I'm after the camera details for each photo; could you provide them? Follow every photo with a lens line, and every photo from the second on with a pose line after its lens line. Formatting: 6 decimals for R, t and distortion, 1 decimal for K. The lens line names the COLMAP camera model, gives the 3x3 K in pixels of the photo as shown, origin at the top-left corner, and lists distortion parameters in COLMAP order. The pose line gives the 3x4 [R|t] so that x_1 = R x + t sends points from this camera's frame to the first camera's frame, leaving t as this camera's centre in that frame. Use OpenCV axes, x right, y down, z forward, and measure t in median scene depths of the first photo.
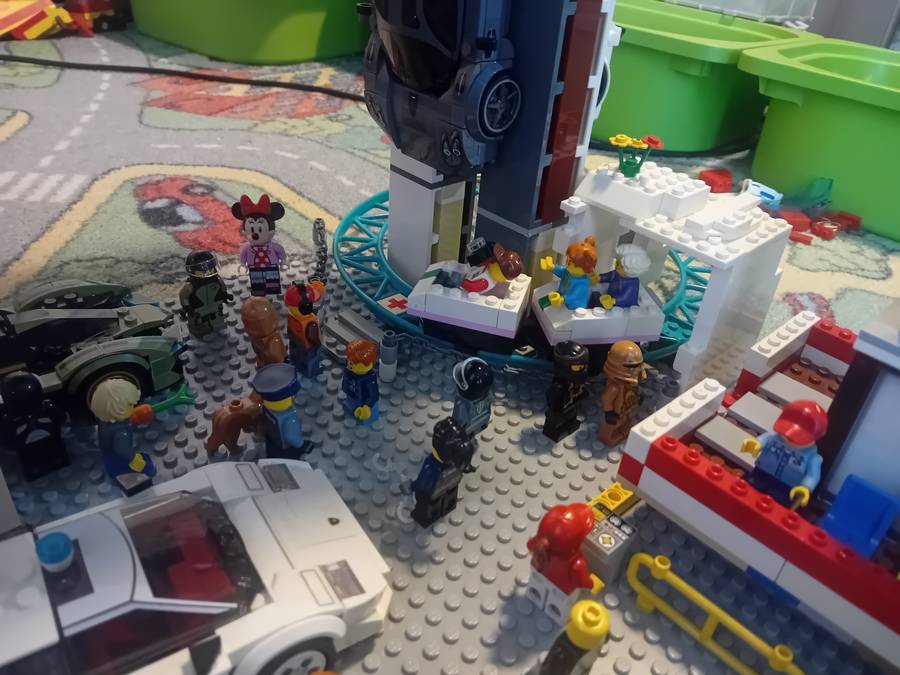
lens RADIAL K [[708.8, 0, 450.0], [0, 708.8, 337.5], [0, 0, 1]] dist [0.053067, -0.137202]
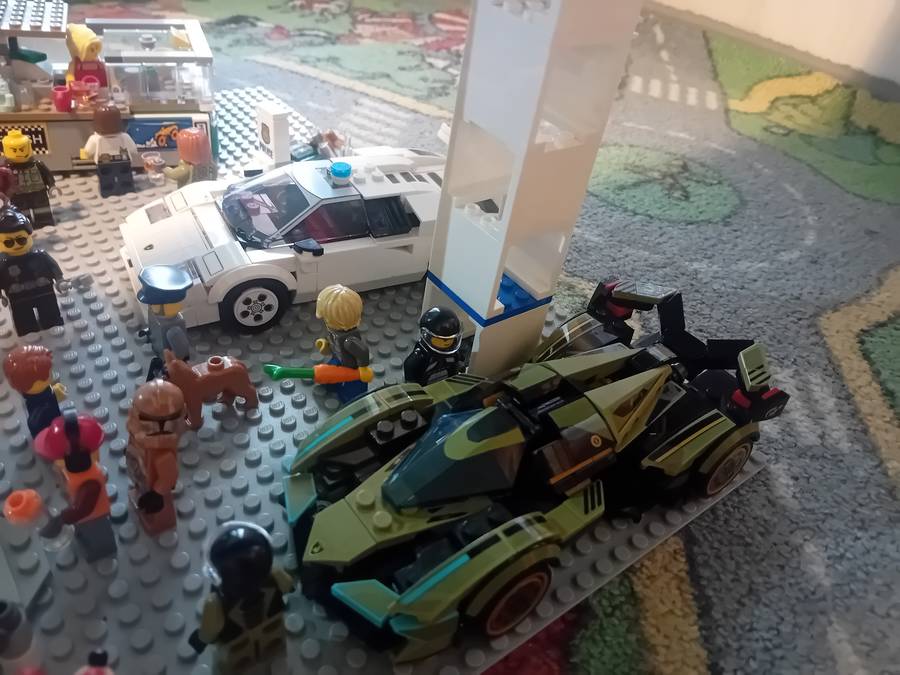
lens RADIAL K [[708.8, 0, 450.0], [0, 708.8, 337.5], [0, 0, 1]] dist [0.053067, -0.137202]
pose [[-0.973621, -0.218579, -0.065466, -0.454475], [-0.133687, 0.313958, 0.939978, -0.661956], [-0.184906, 0.923934, -0.334897, 1.077854]]
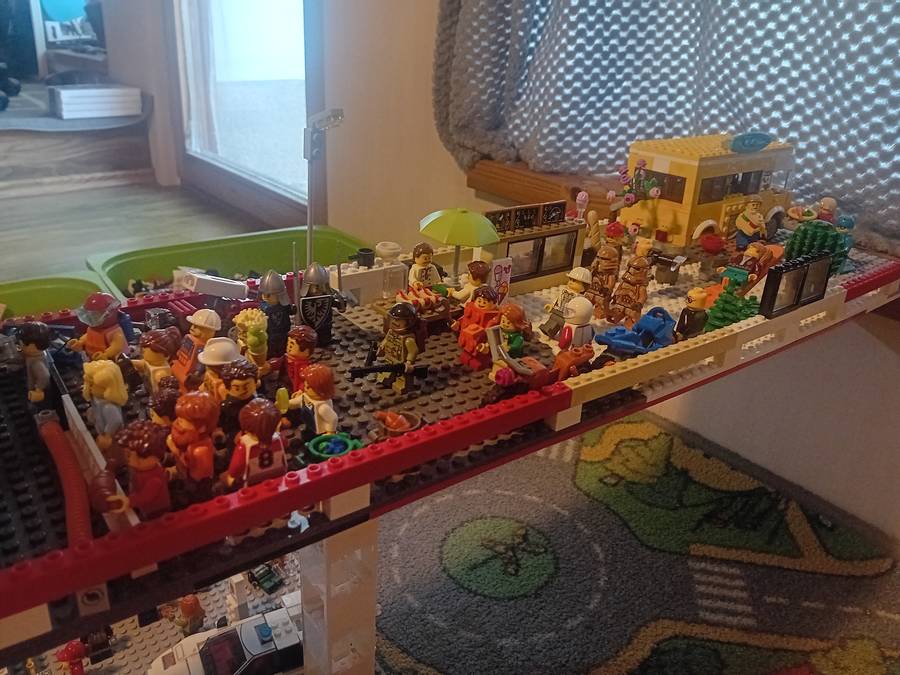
lens RADIAL K [[708.8, 0, 450.0], [0, 708.8, 337.5], [0, 0, 1]] dist [0.053067, -0.137202]
pose [[-0.987537, -0.153978, 0.032576, -0.709661], [-0.052931, 0.519852, 0.852615, -1.674535], [-0.148218, 0.840265, -0.521523, 0.813967]]
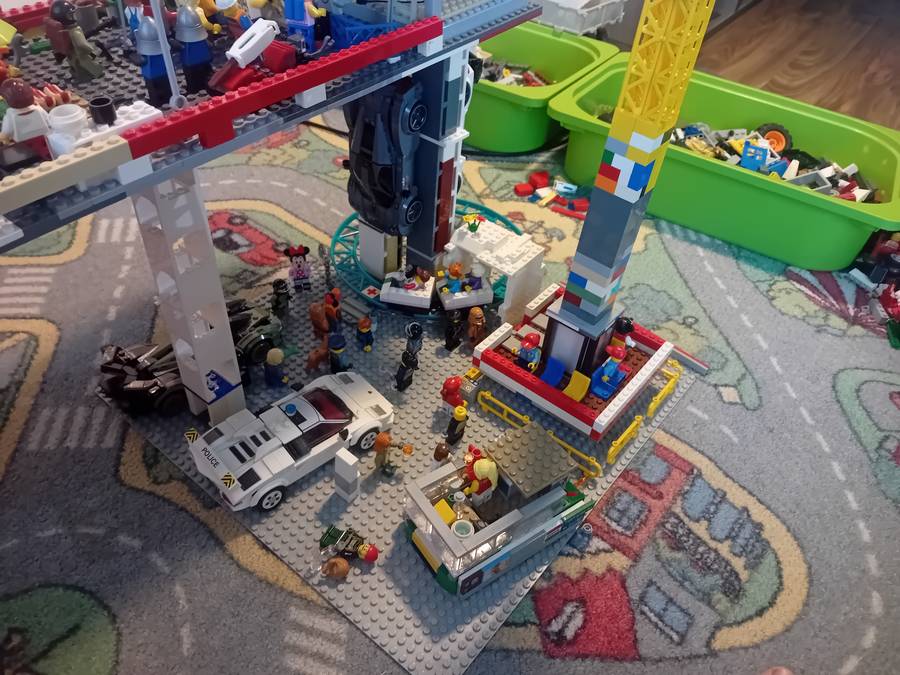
lens RADIAL K [[713.8, 0, 447.1], [0, 713.8, 335.6], [0, 0, 1]] dist [0.063385, -0.178599]
pose [[0.989790, -0.101886, 0.099679, -0.089992], [0.084418, 0.982505, 0.166005, -0.290337], [-0.114849, -0.155895, 0.981074, -1.270978]]
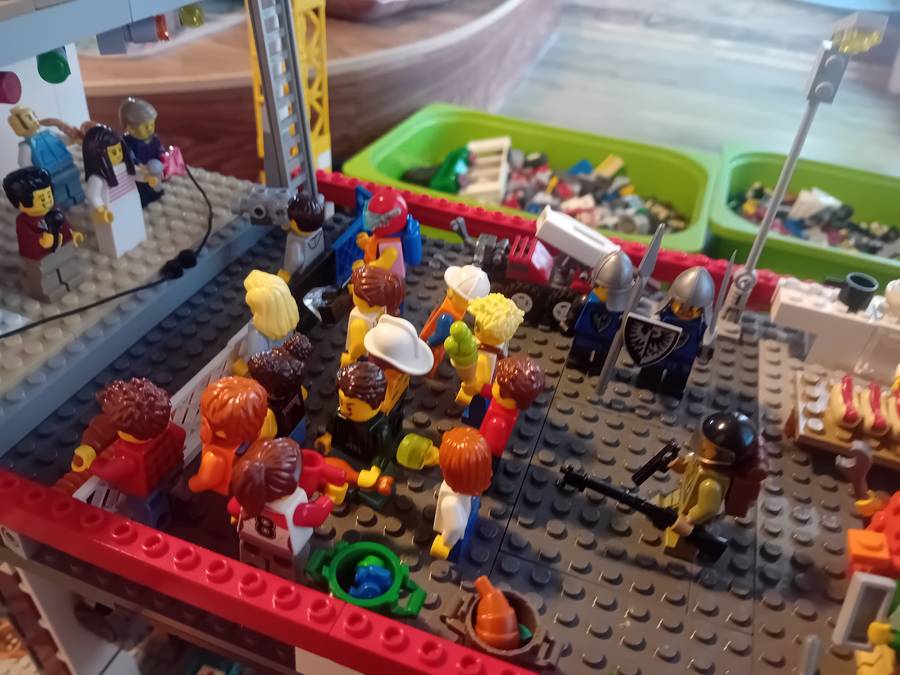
lens RADIAL K [[713.8, 0, 447.1], [0, 713.8, 335.6], [0, 0, 1]] dist [0.063385, -0.178599]
pose [[-0.452169, -0.613858, 0.647086, -0.818656], [0.413081, 0.498867, 0.761902, -1.304818], [-0.790510, 0.611808, 0.028001, 0.318258]]
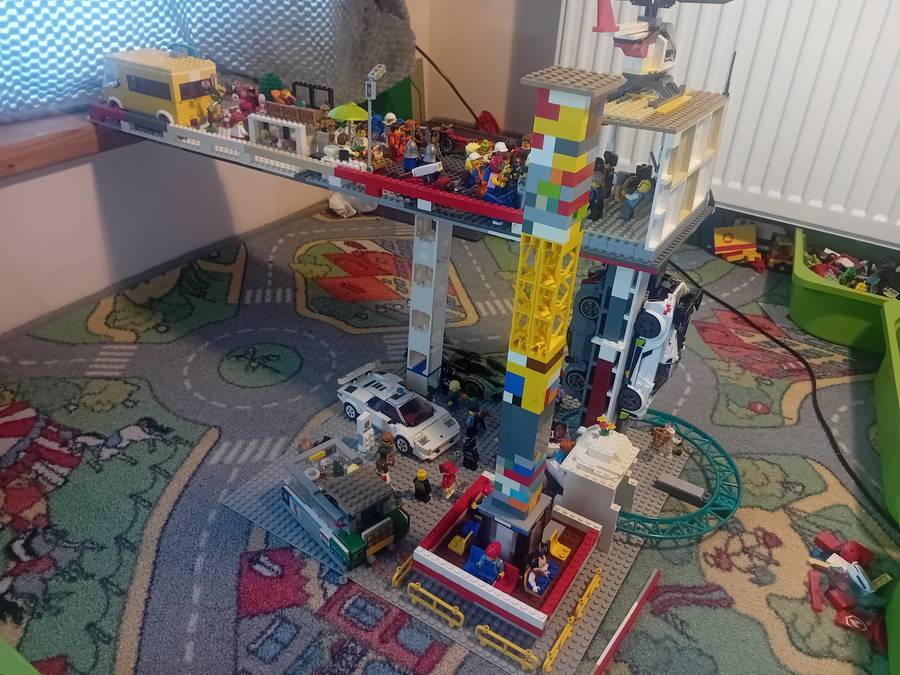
lens RADIAL K [[701.4, 0, 450.0], [0, 701.4, 337.5], [0, 0, 1]] dist [0.069687, -0.158828]
pose [[0.258839, 0.440109, -0.859829, 2.072736], [-0.559958, 0.793694, 0.237691, -0.786409], [0.787051, 0.419944, 0.451881, -0.631336]]
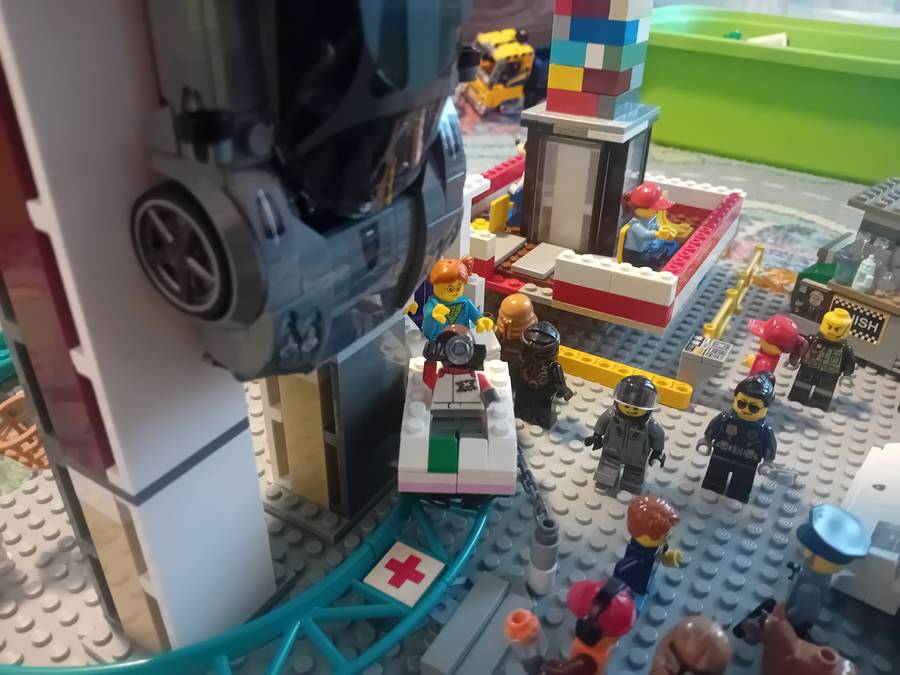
lens RADIAL K [[701.4, 0, 450.0], [0, 701.4, 337.5], [0, 0, 1]] dist [0.069687, -0.158828]
pose [[-0.266533, -0.564492, 0.781223, -0.476706], [0.493819, 0.616095, 0.613652, -0.556267], [-0.827710, 0.549341, 0.114547, 0.940900]]
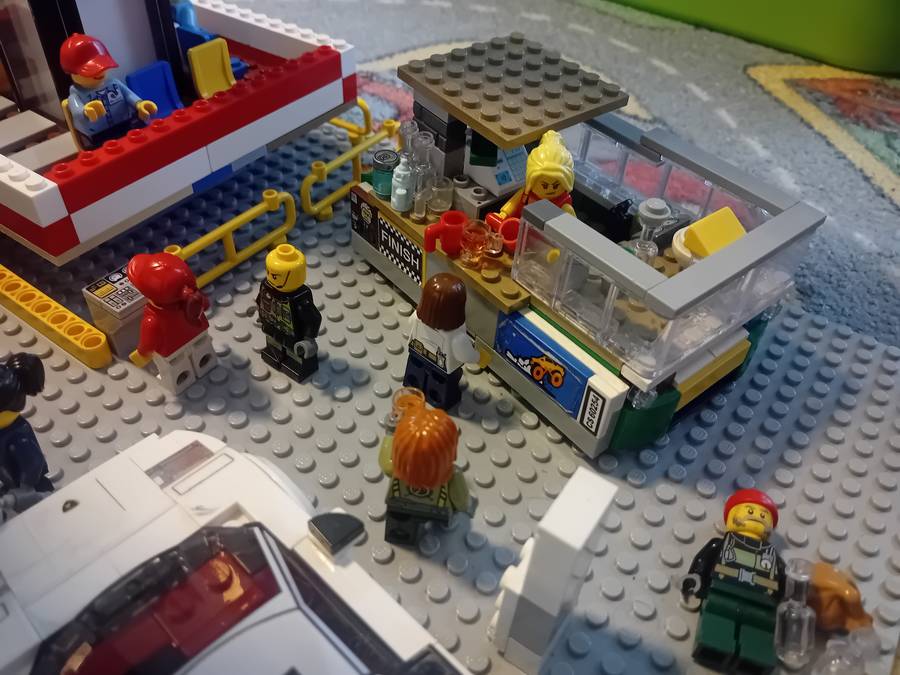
lens RADIAL K [[713.8, 0, 447.1], [0, 713.8, 335.6], [0, 0, 1]] dist [0.063385, -0.178599]
pose [[-0.207322, -0.744863, 0.634190, -0.360153], [0.472578, 0.491360, 0.731598, -0.117888], [-0.856556, 0.451380, 0.250136, 0.363891]]
